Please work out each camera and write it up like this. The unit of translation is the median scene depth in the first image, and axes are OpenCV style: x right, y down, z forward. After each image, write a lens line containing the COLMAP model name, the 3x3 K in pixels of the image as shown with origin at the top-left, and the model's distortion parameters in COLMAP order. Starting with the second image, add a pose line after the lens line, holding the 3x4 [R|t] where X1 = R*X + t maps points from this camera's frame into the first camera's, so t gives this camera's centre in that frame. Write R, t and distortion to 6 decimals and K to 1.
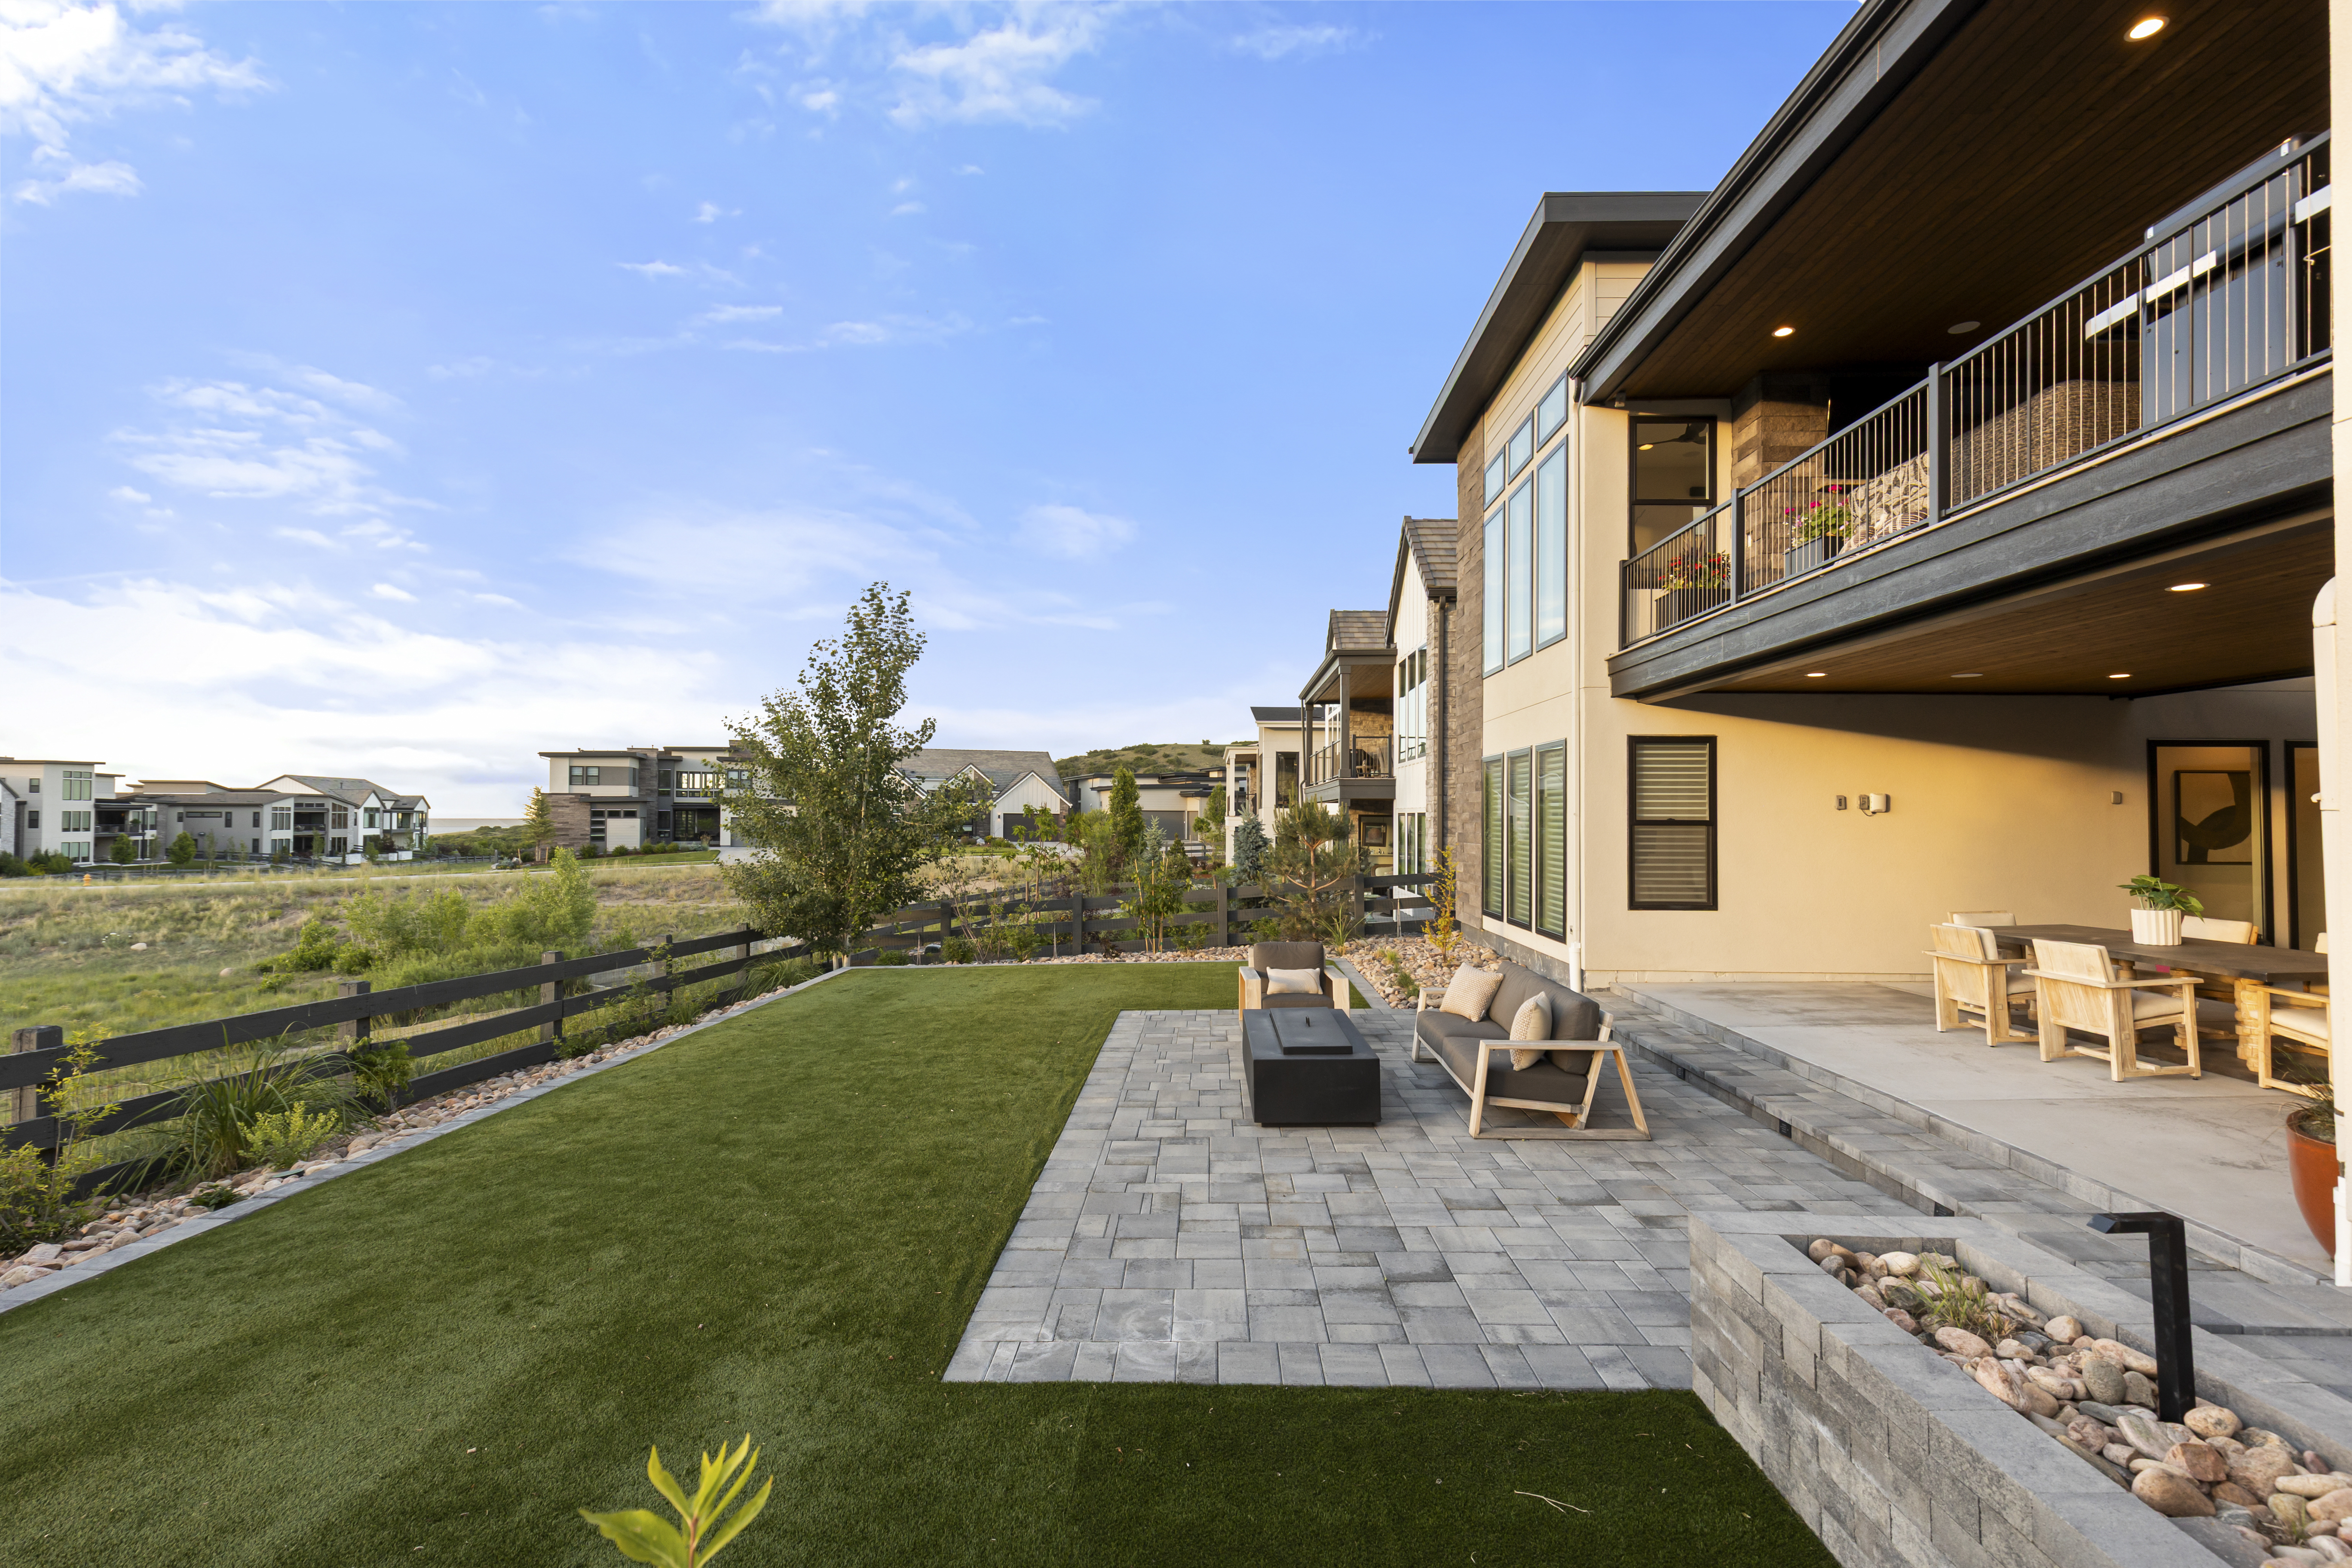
lens RADIAL K [[1043.0, 0, 1226.6], [0, 1043.0, 805.9], [0, 0, 1]] dist [0.005853, -0.002603]
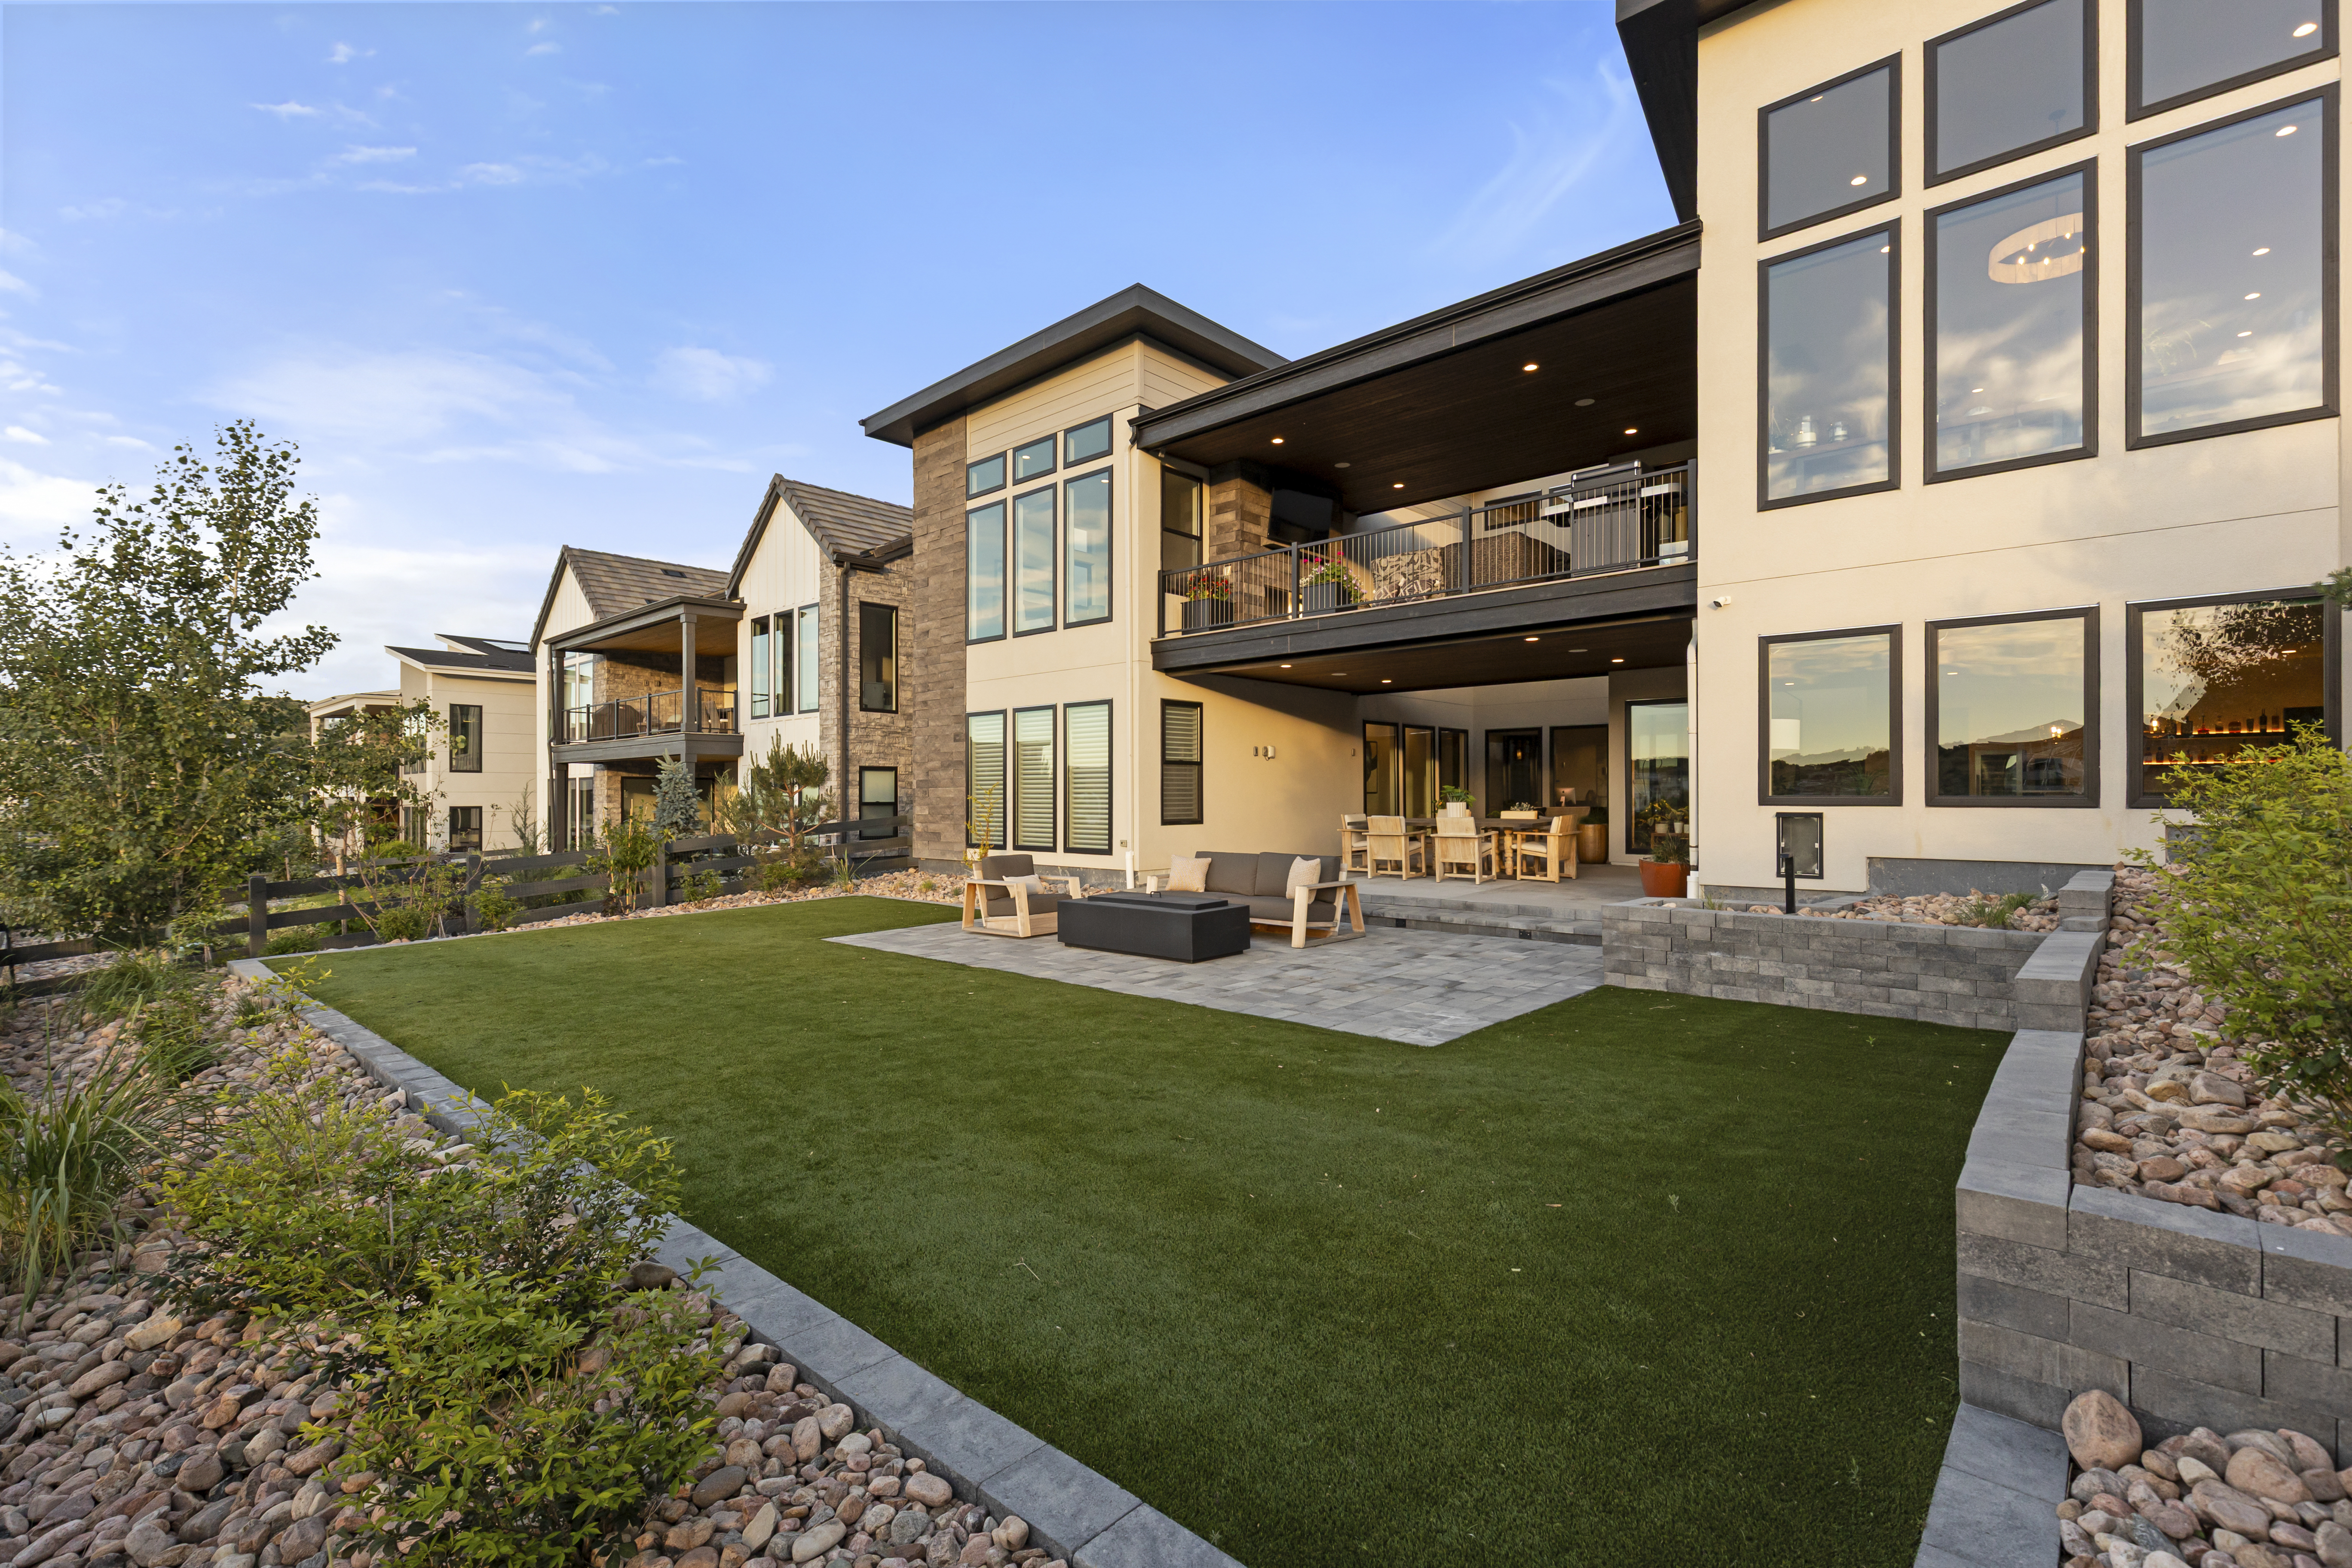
lens RADIAL K [[1043.0, 0, 1170.3], [0, 1043.0, 793.1], [0, 0, 1]] dist [0.005853, -0.002603]
pose [[0.675318, -0.004206, 0.737515, -0.133845], [-0.000599, 0.999980, 0.006252, 0.010359], [-0.737527, -0.004664, 0.675302, 0.014197]]
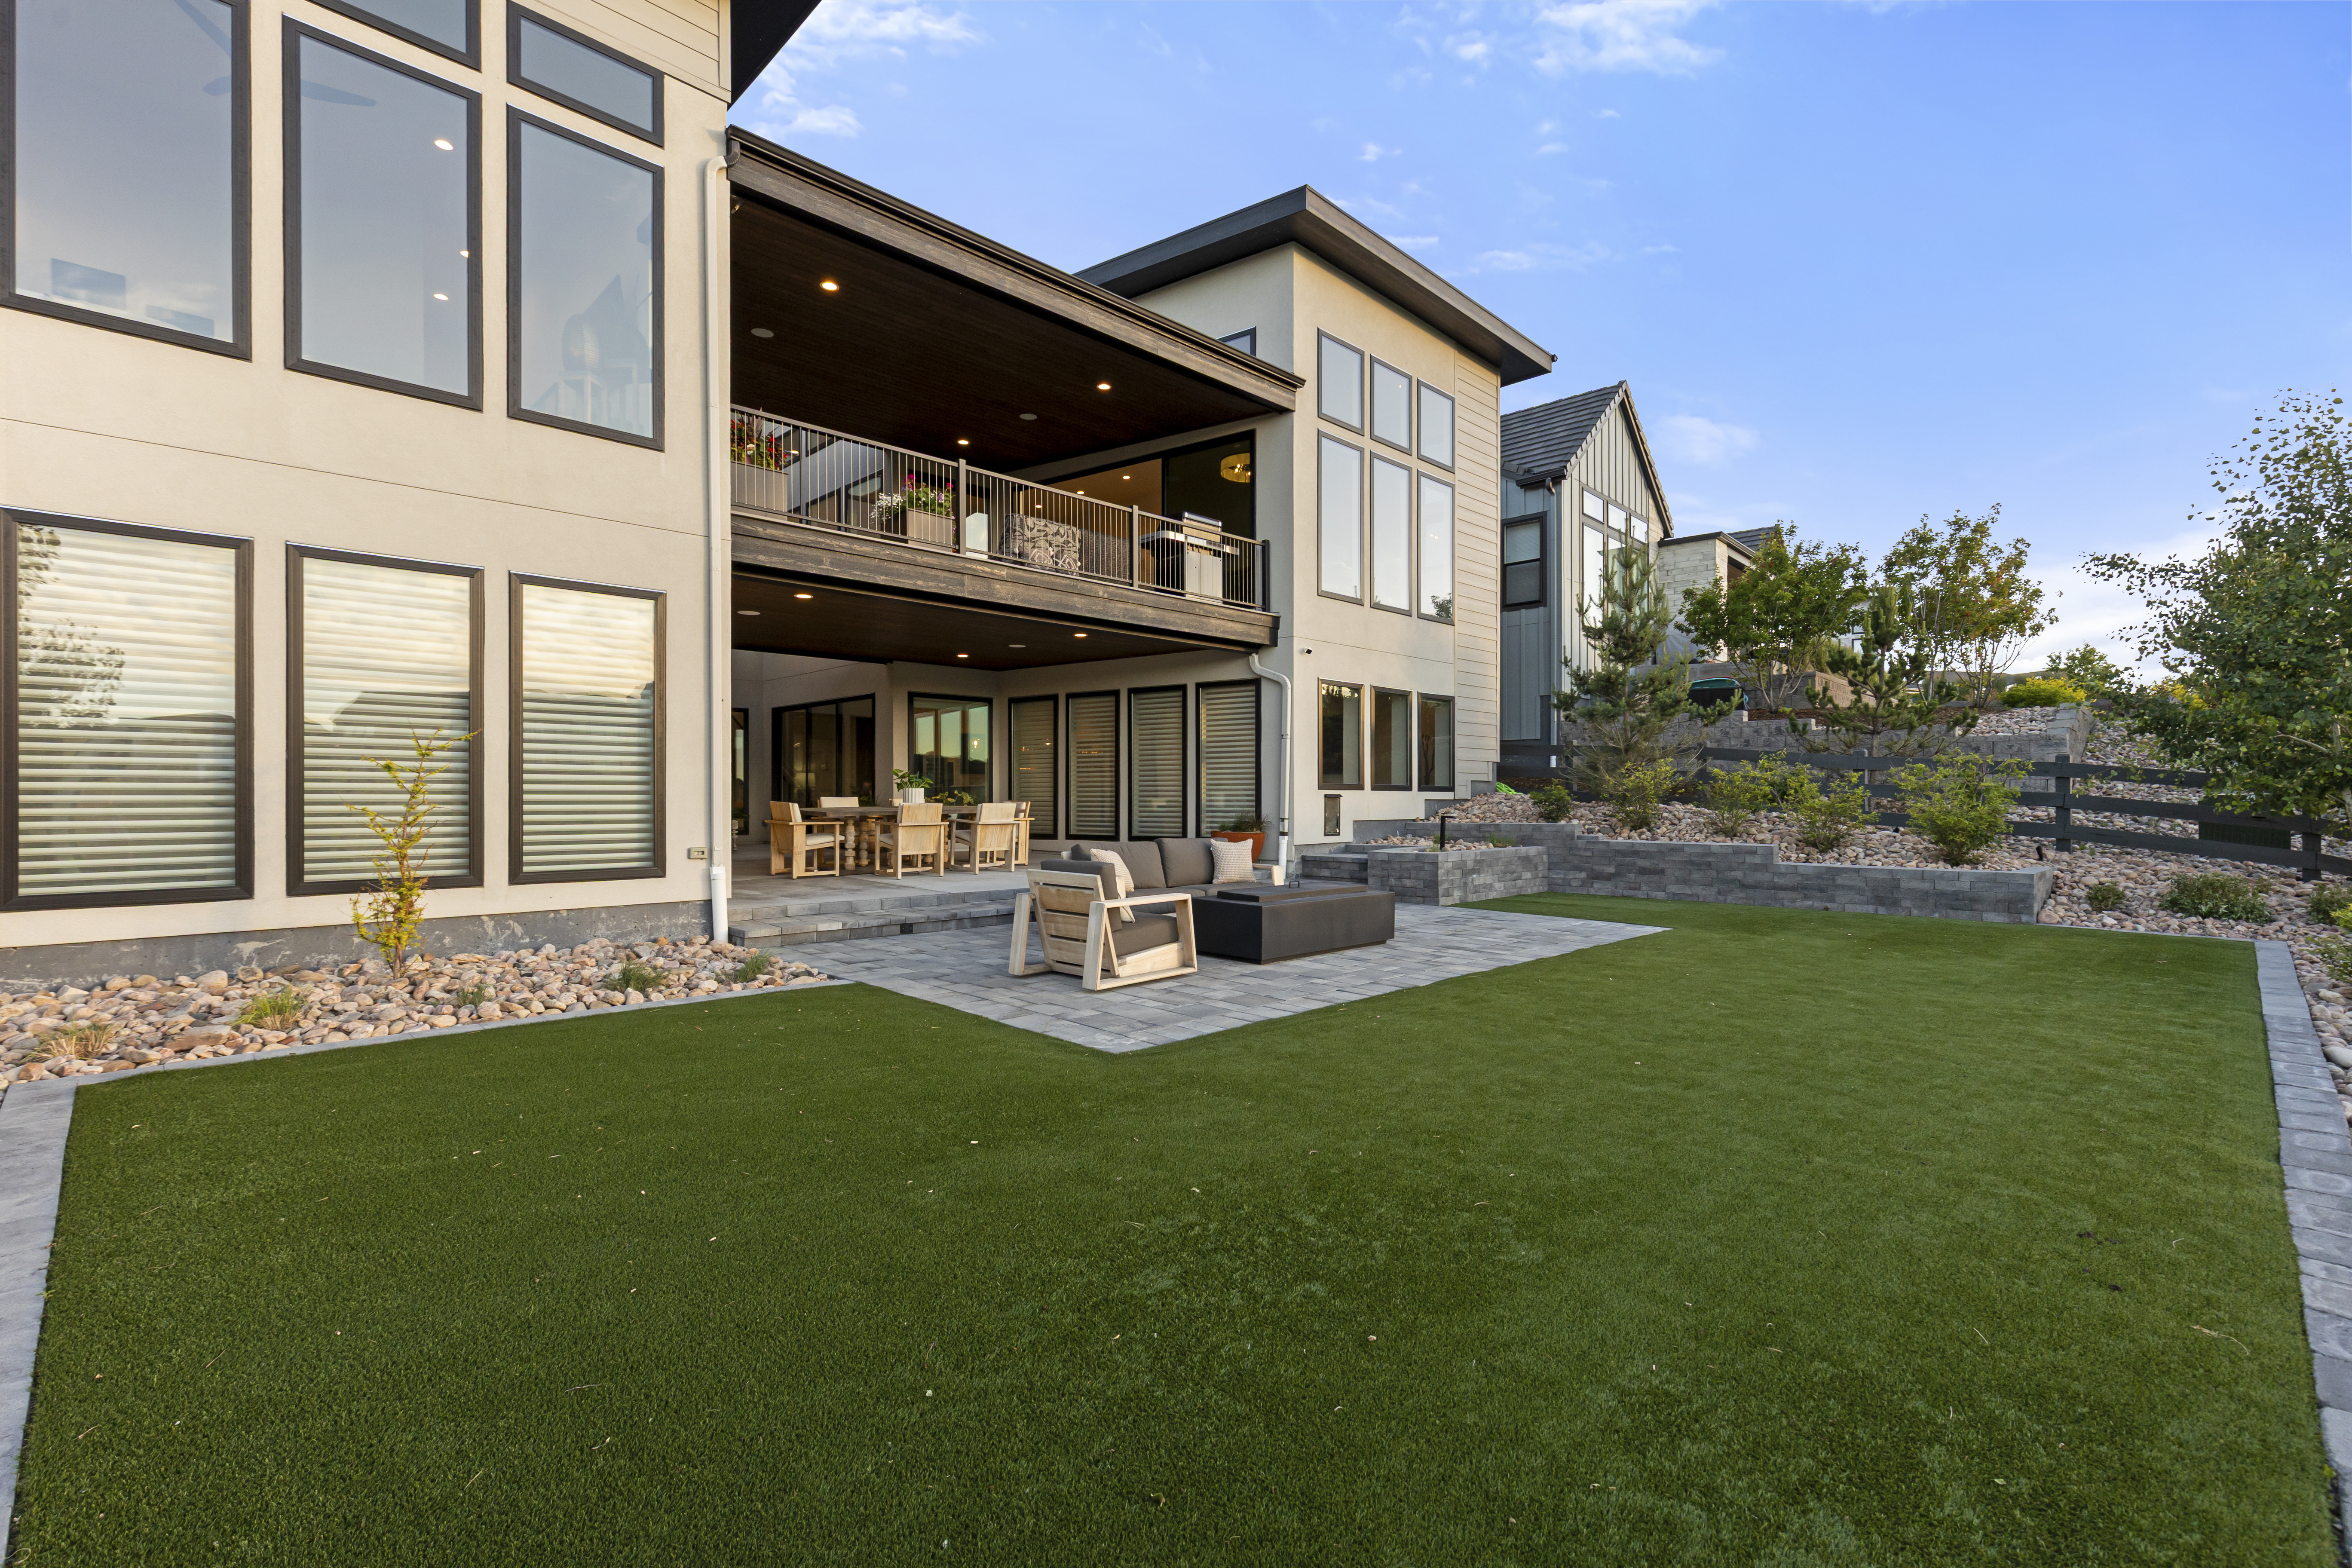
lens RADIAL K [[1043.0, 0, 1176.2], [0, 1043.0, 796.8], [0, 0, 1]] dist [0.005853, -0.002603]
pose [[-0.698898, -0.005307, 0.715201, -0.098882], [-0.011288, 0.999930, -0.003611, 0.017145], [-0.715132, -0.010597, -0.698909, 0.287350]]
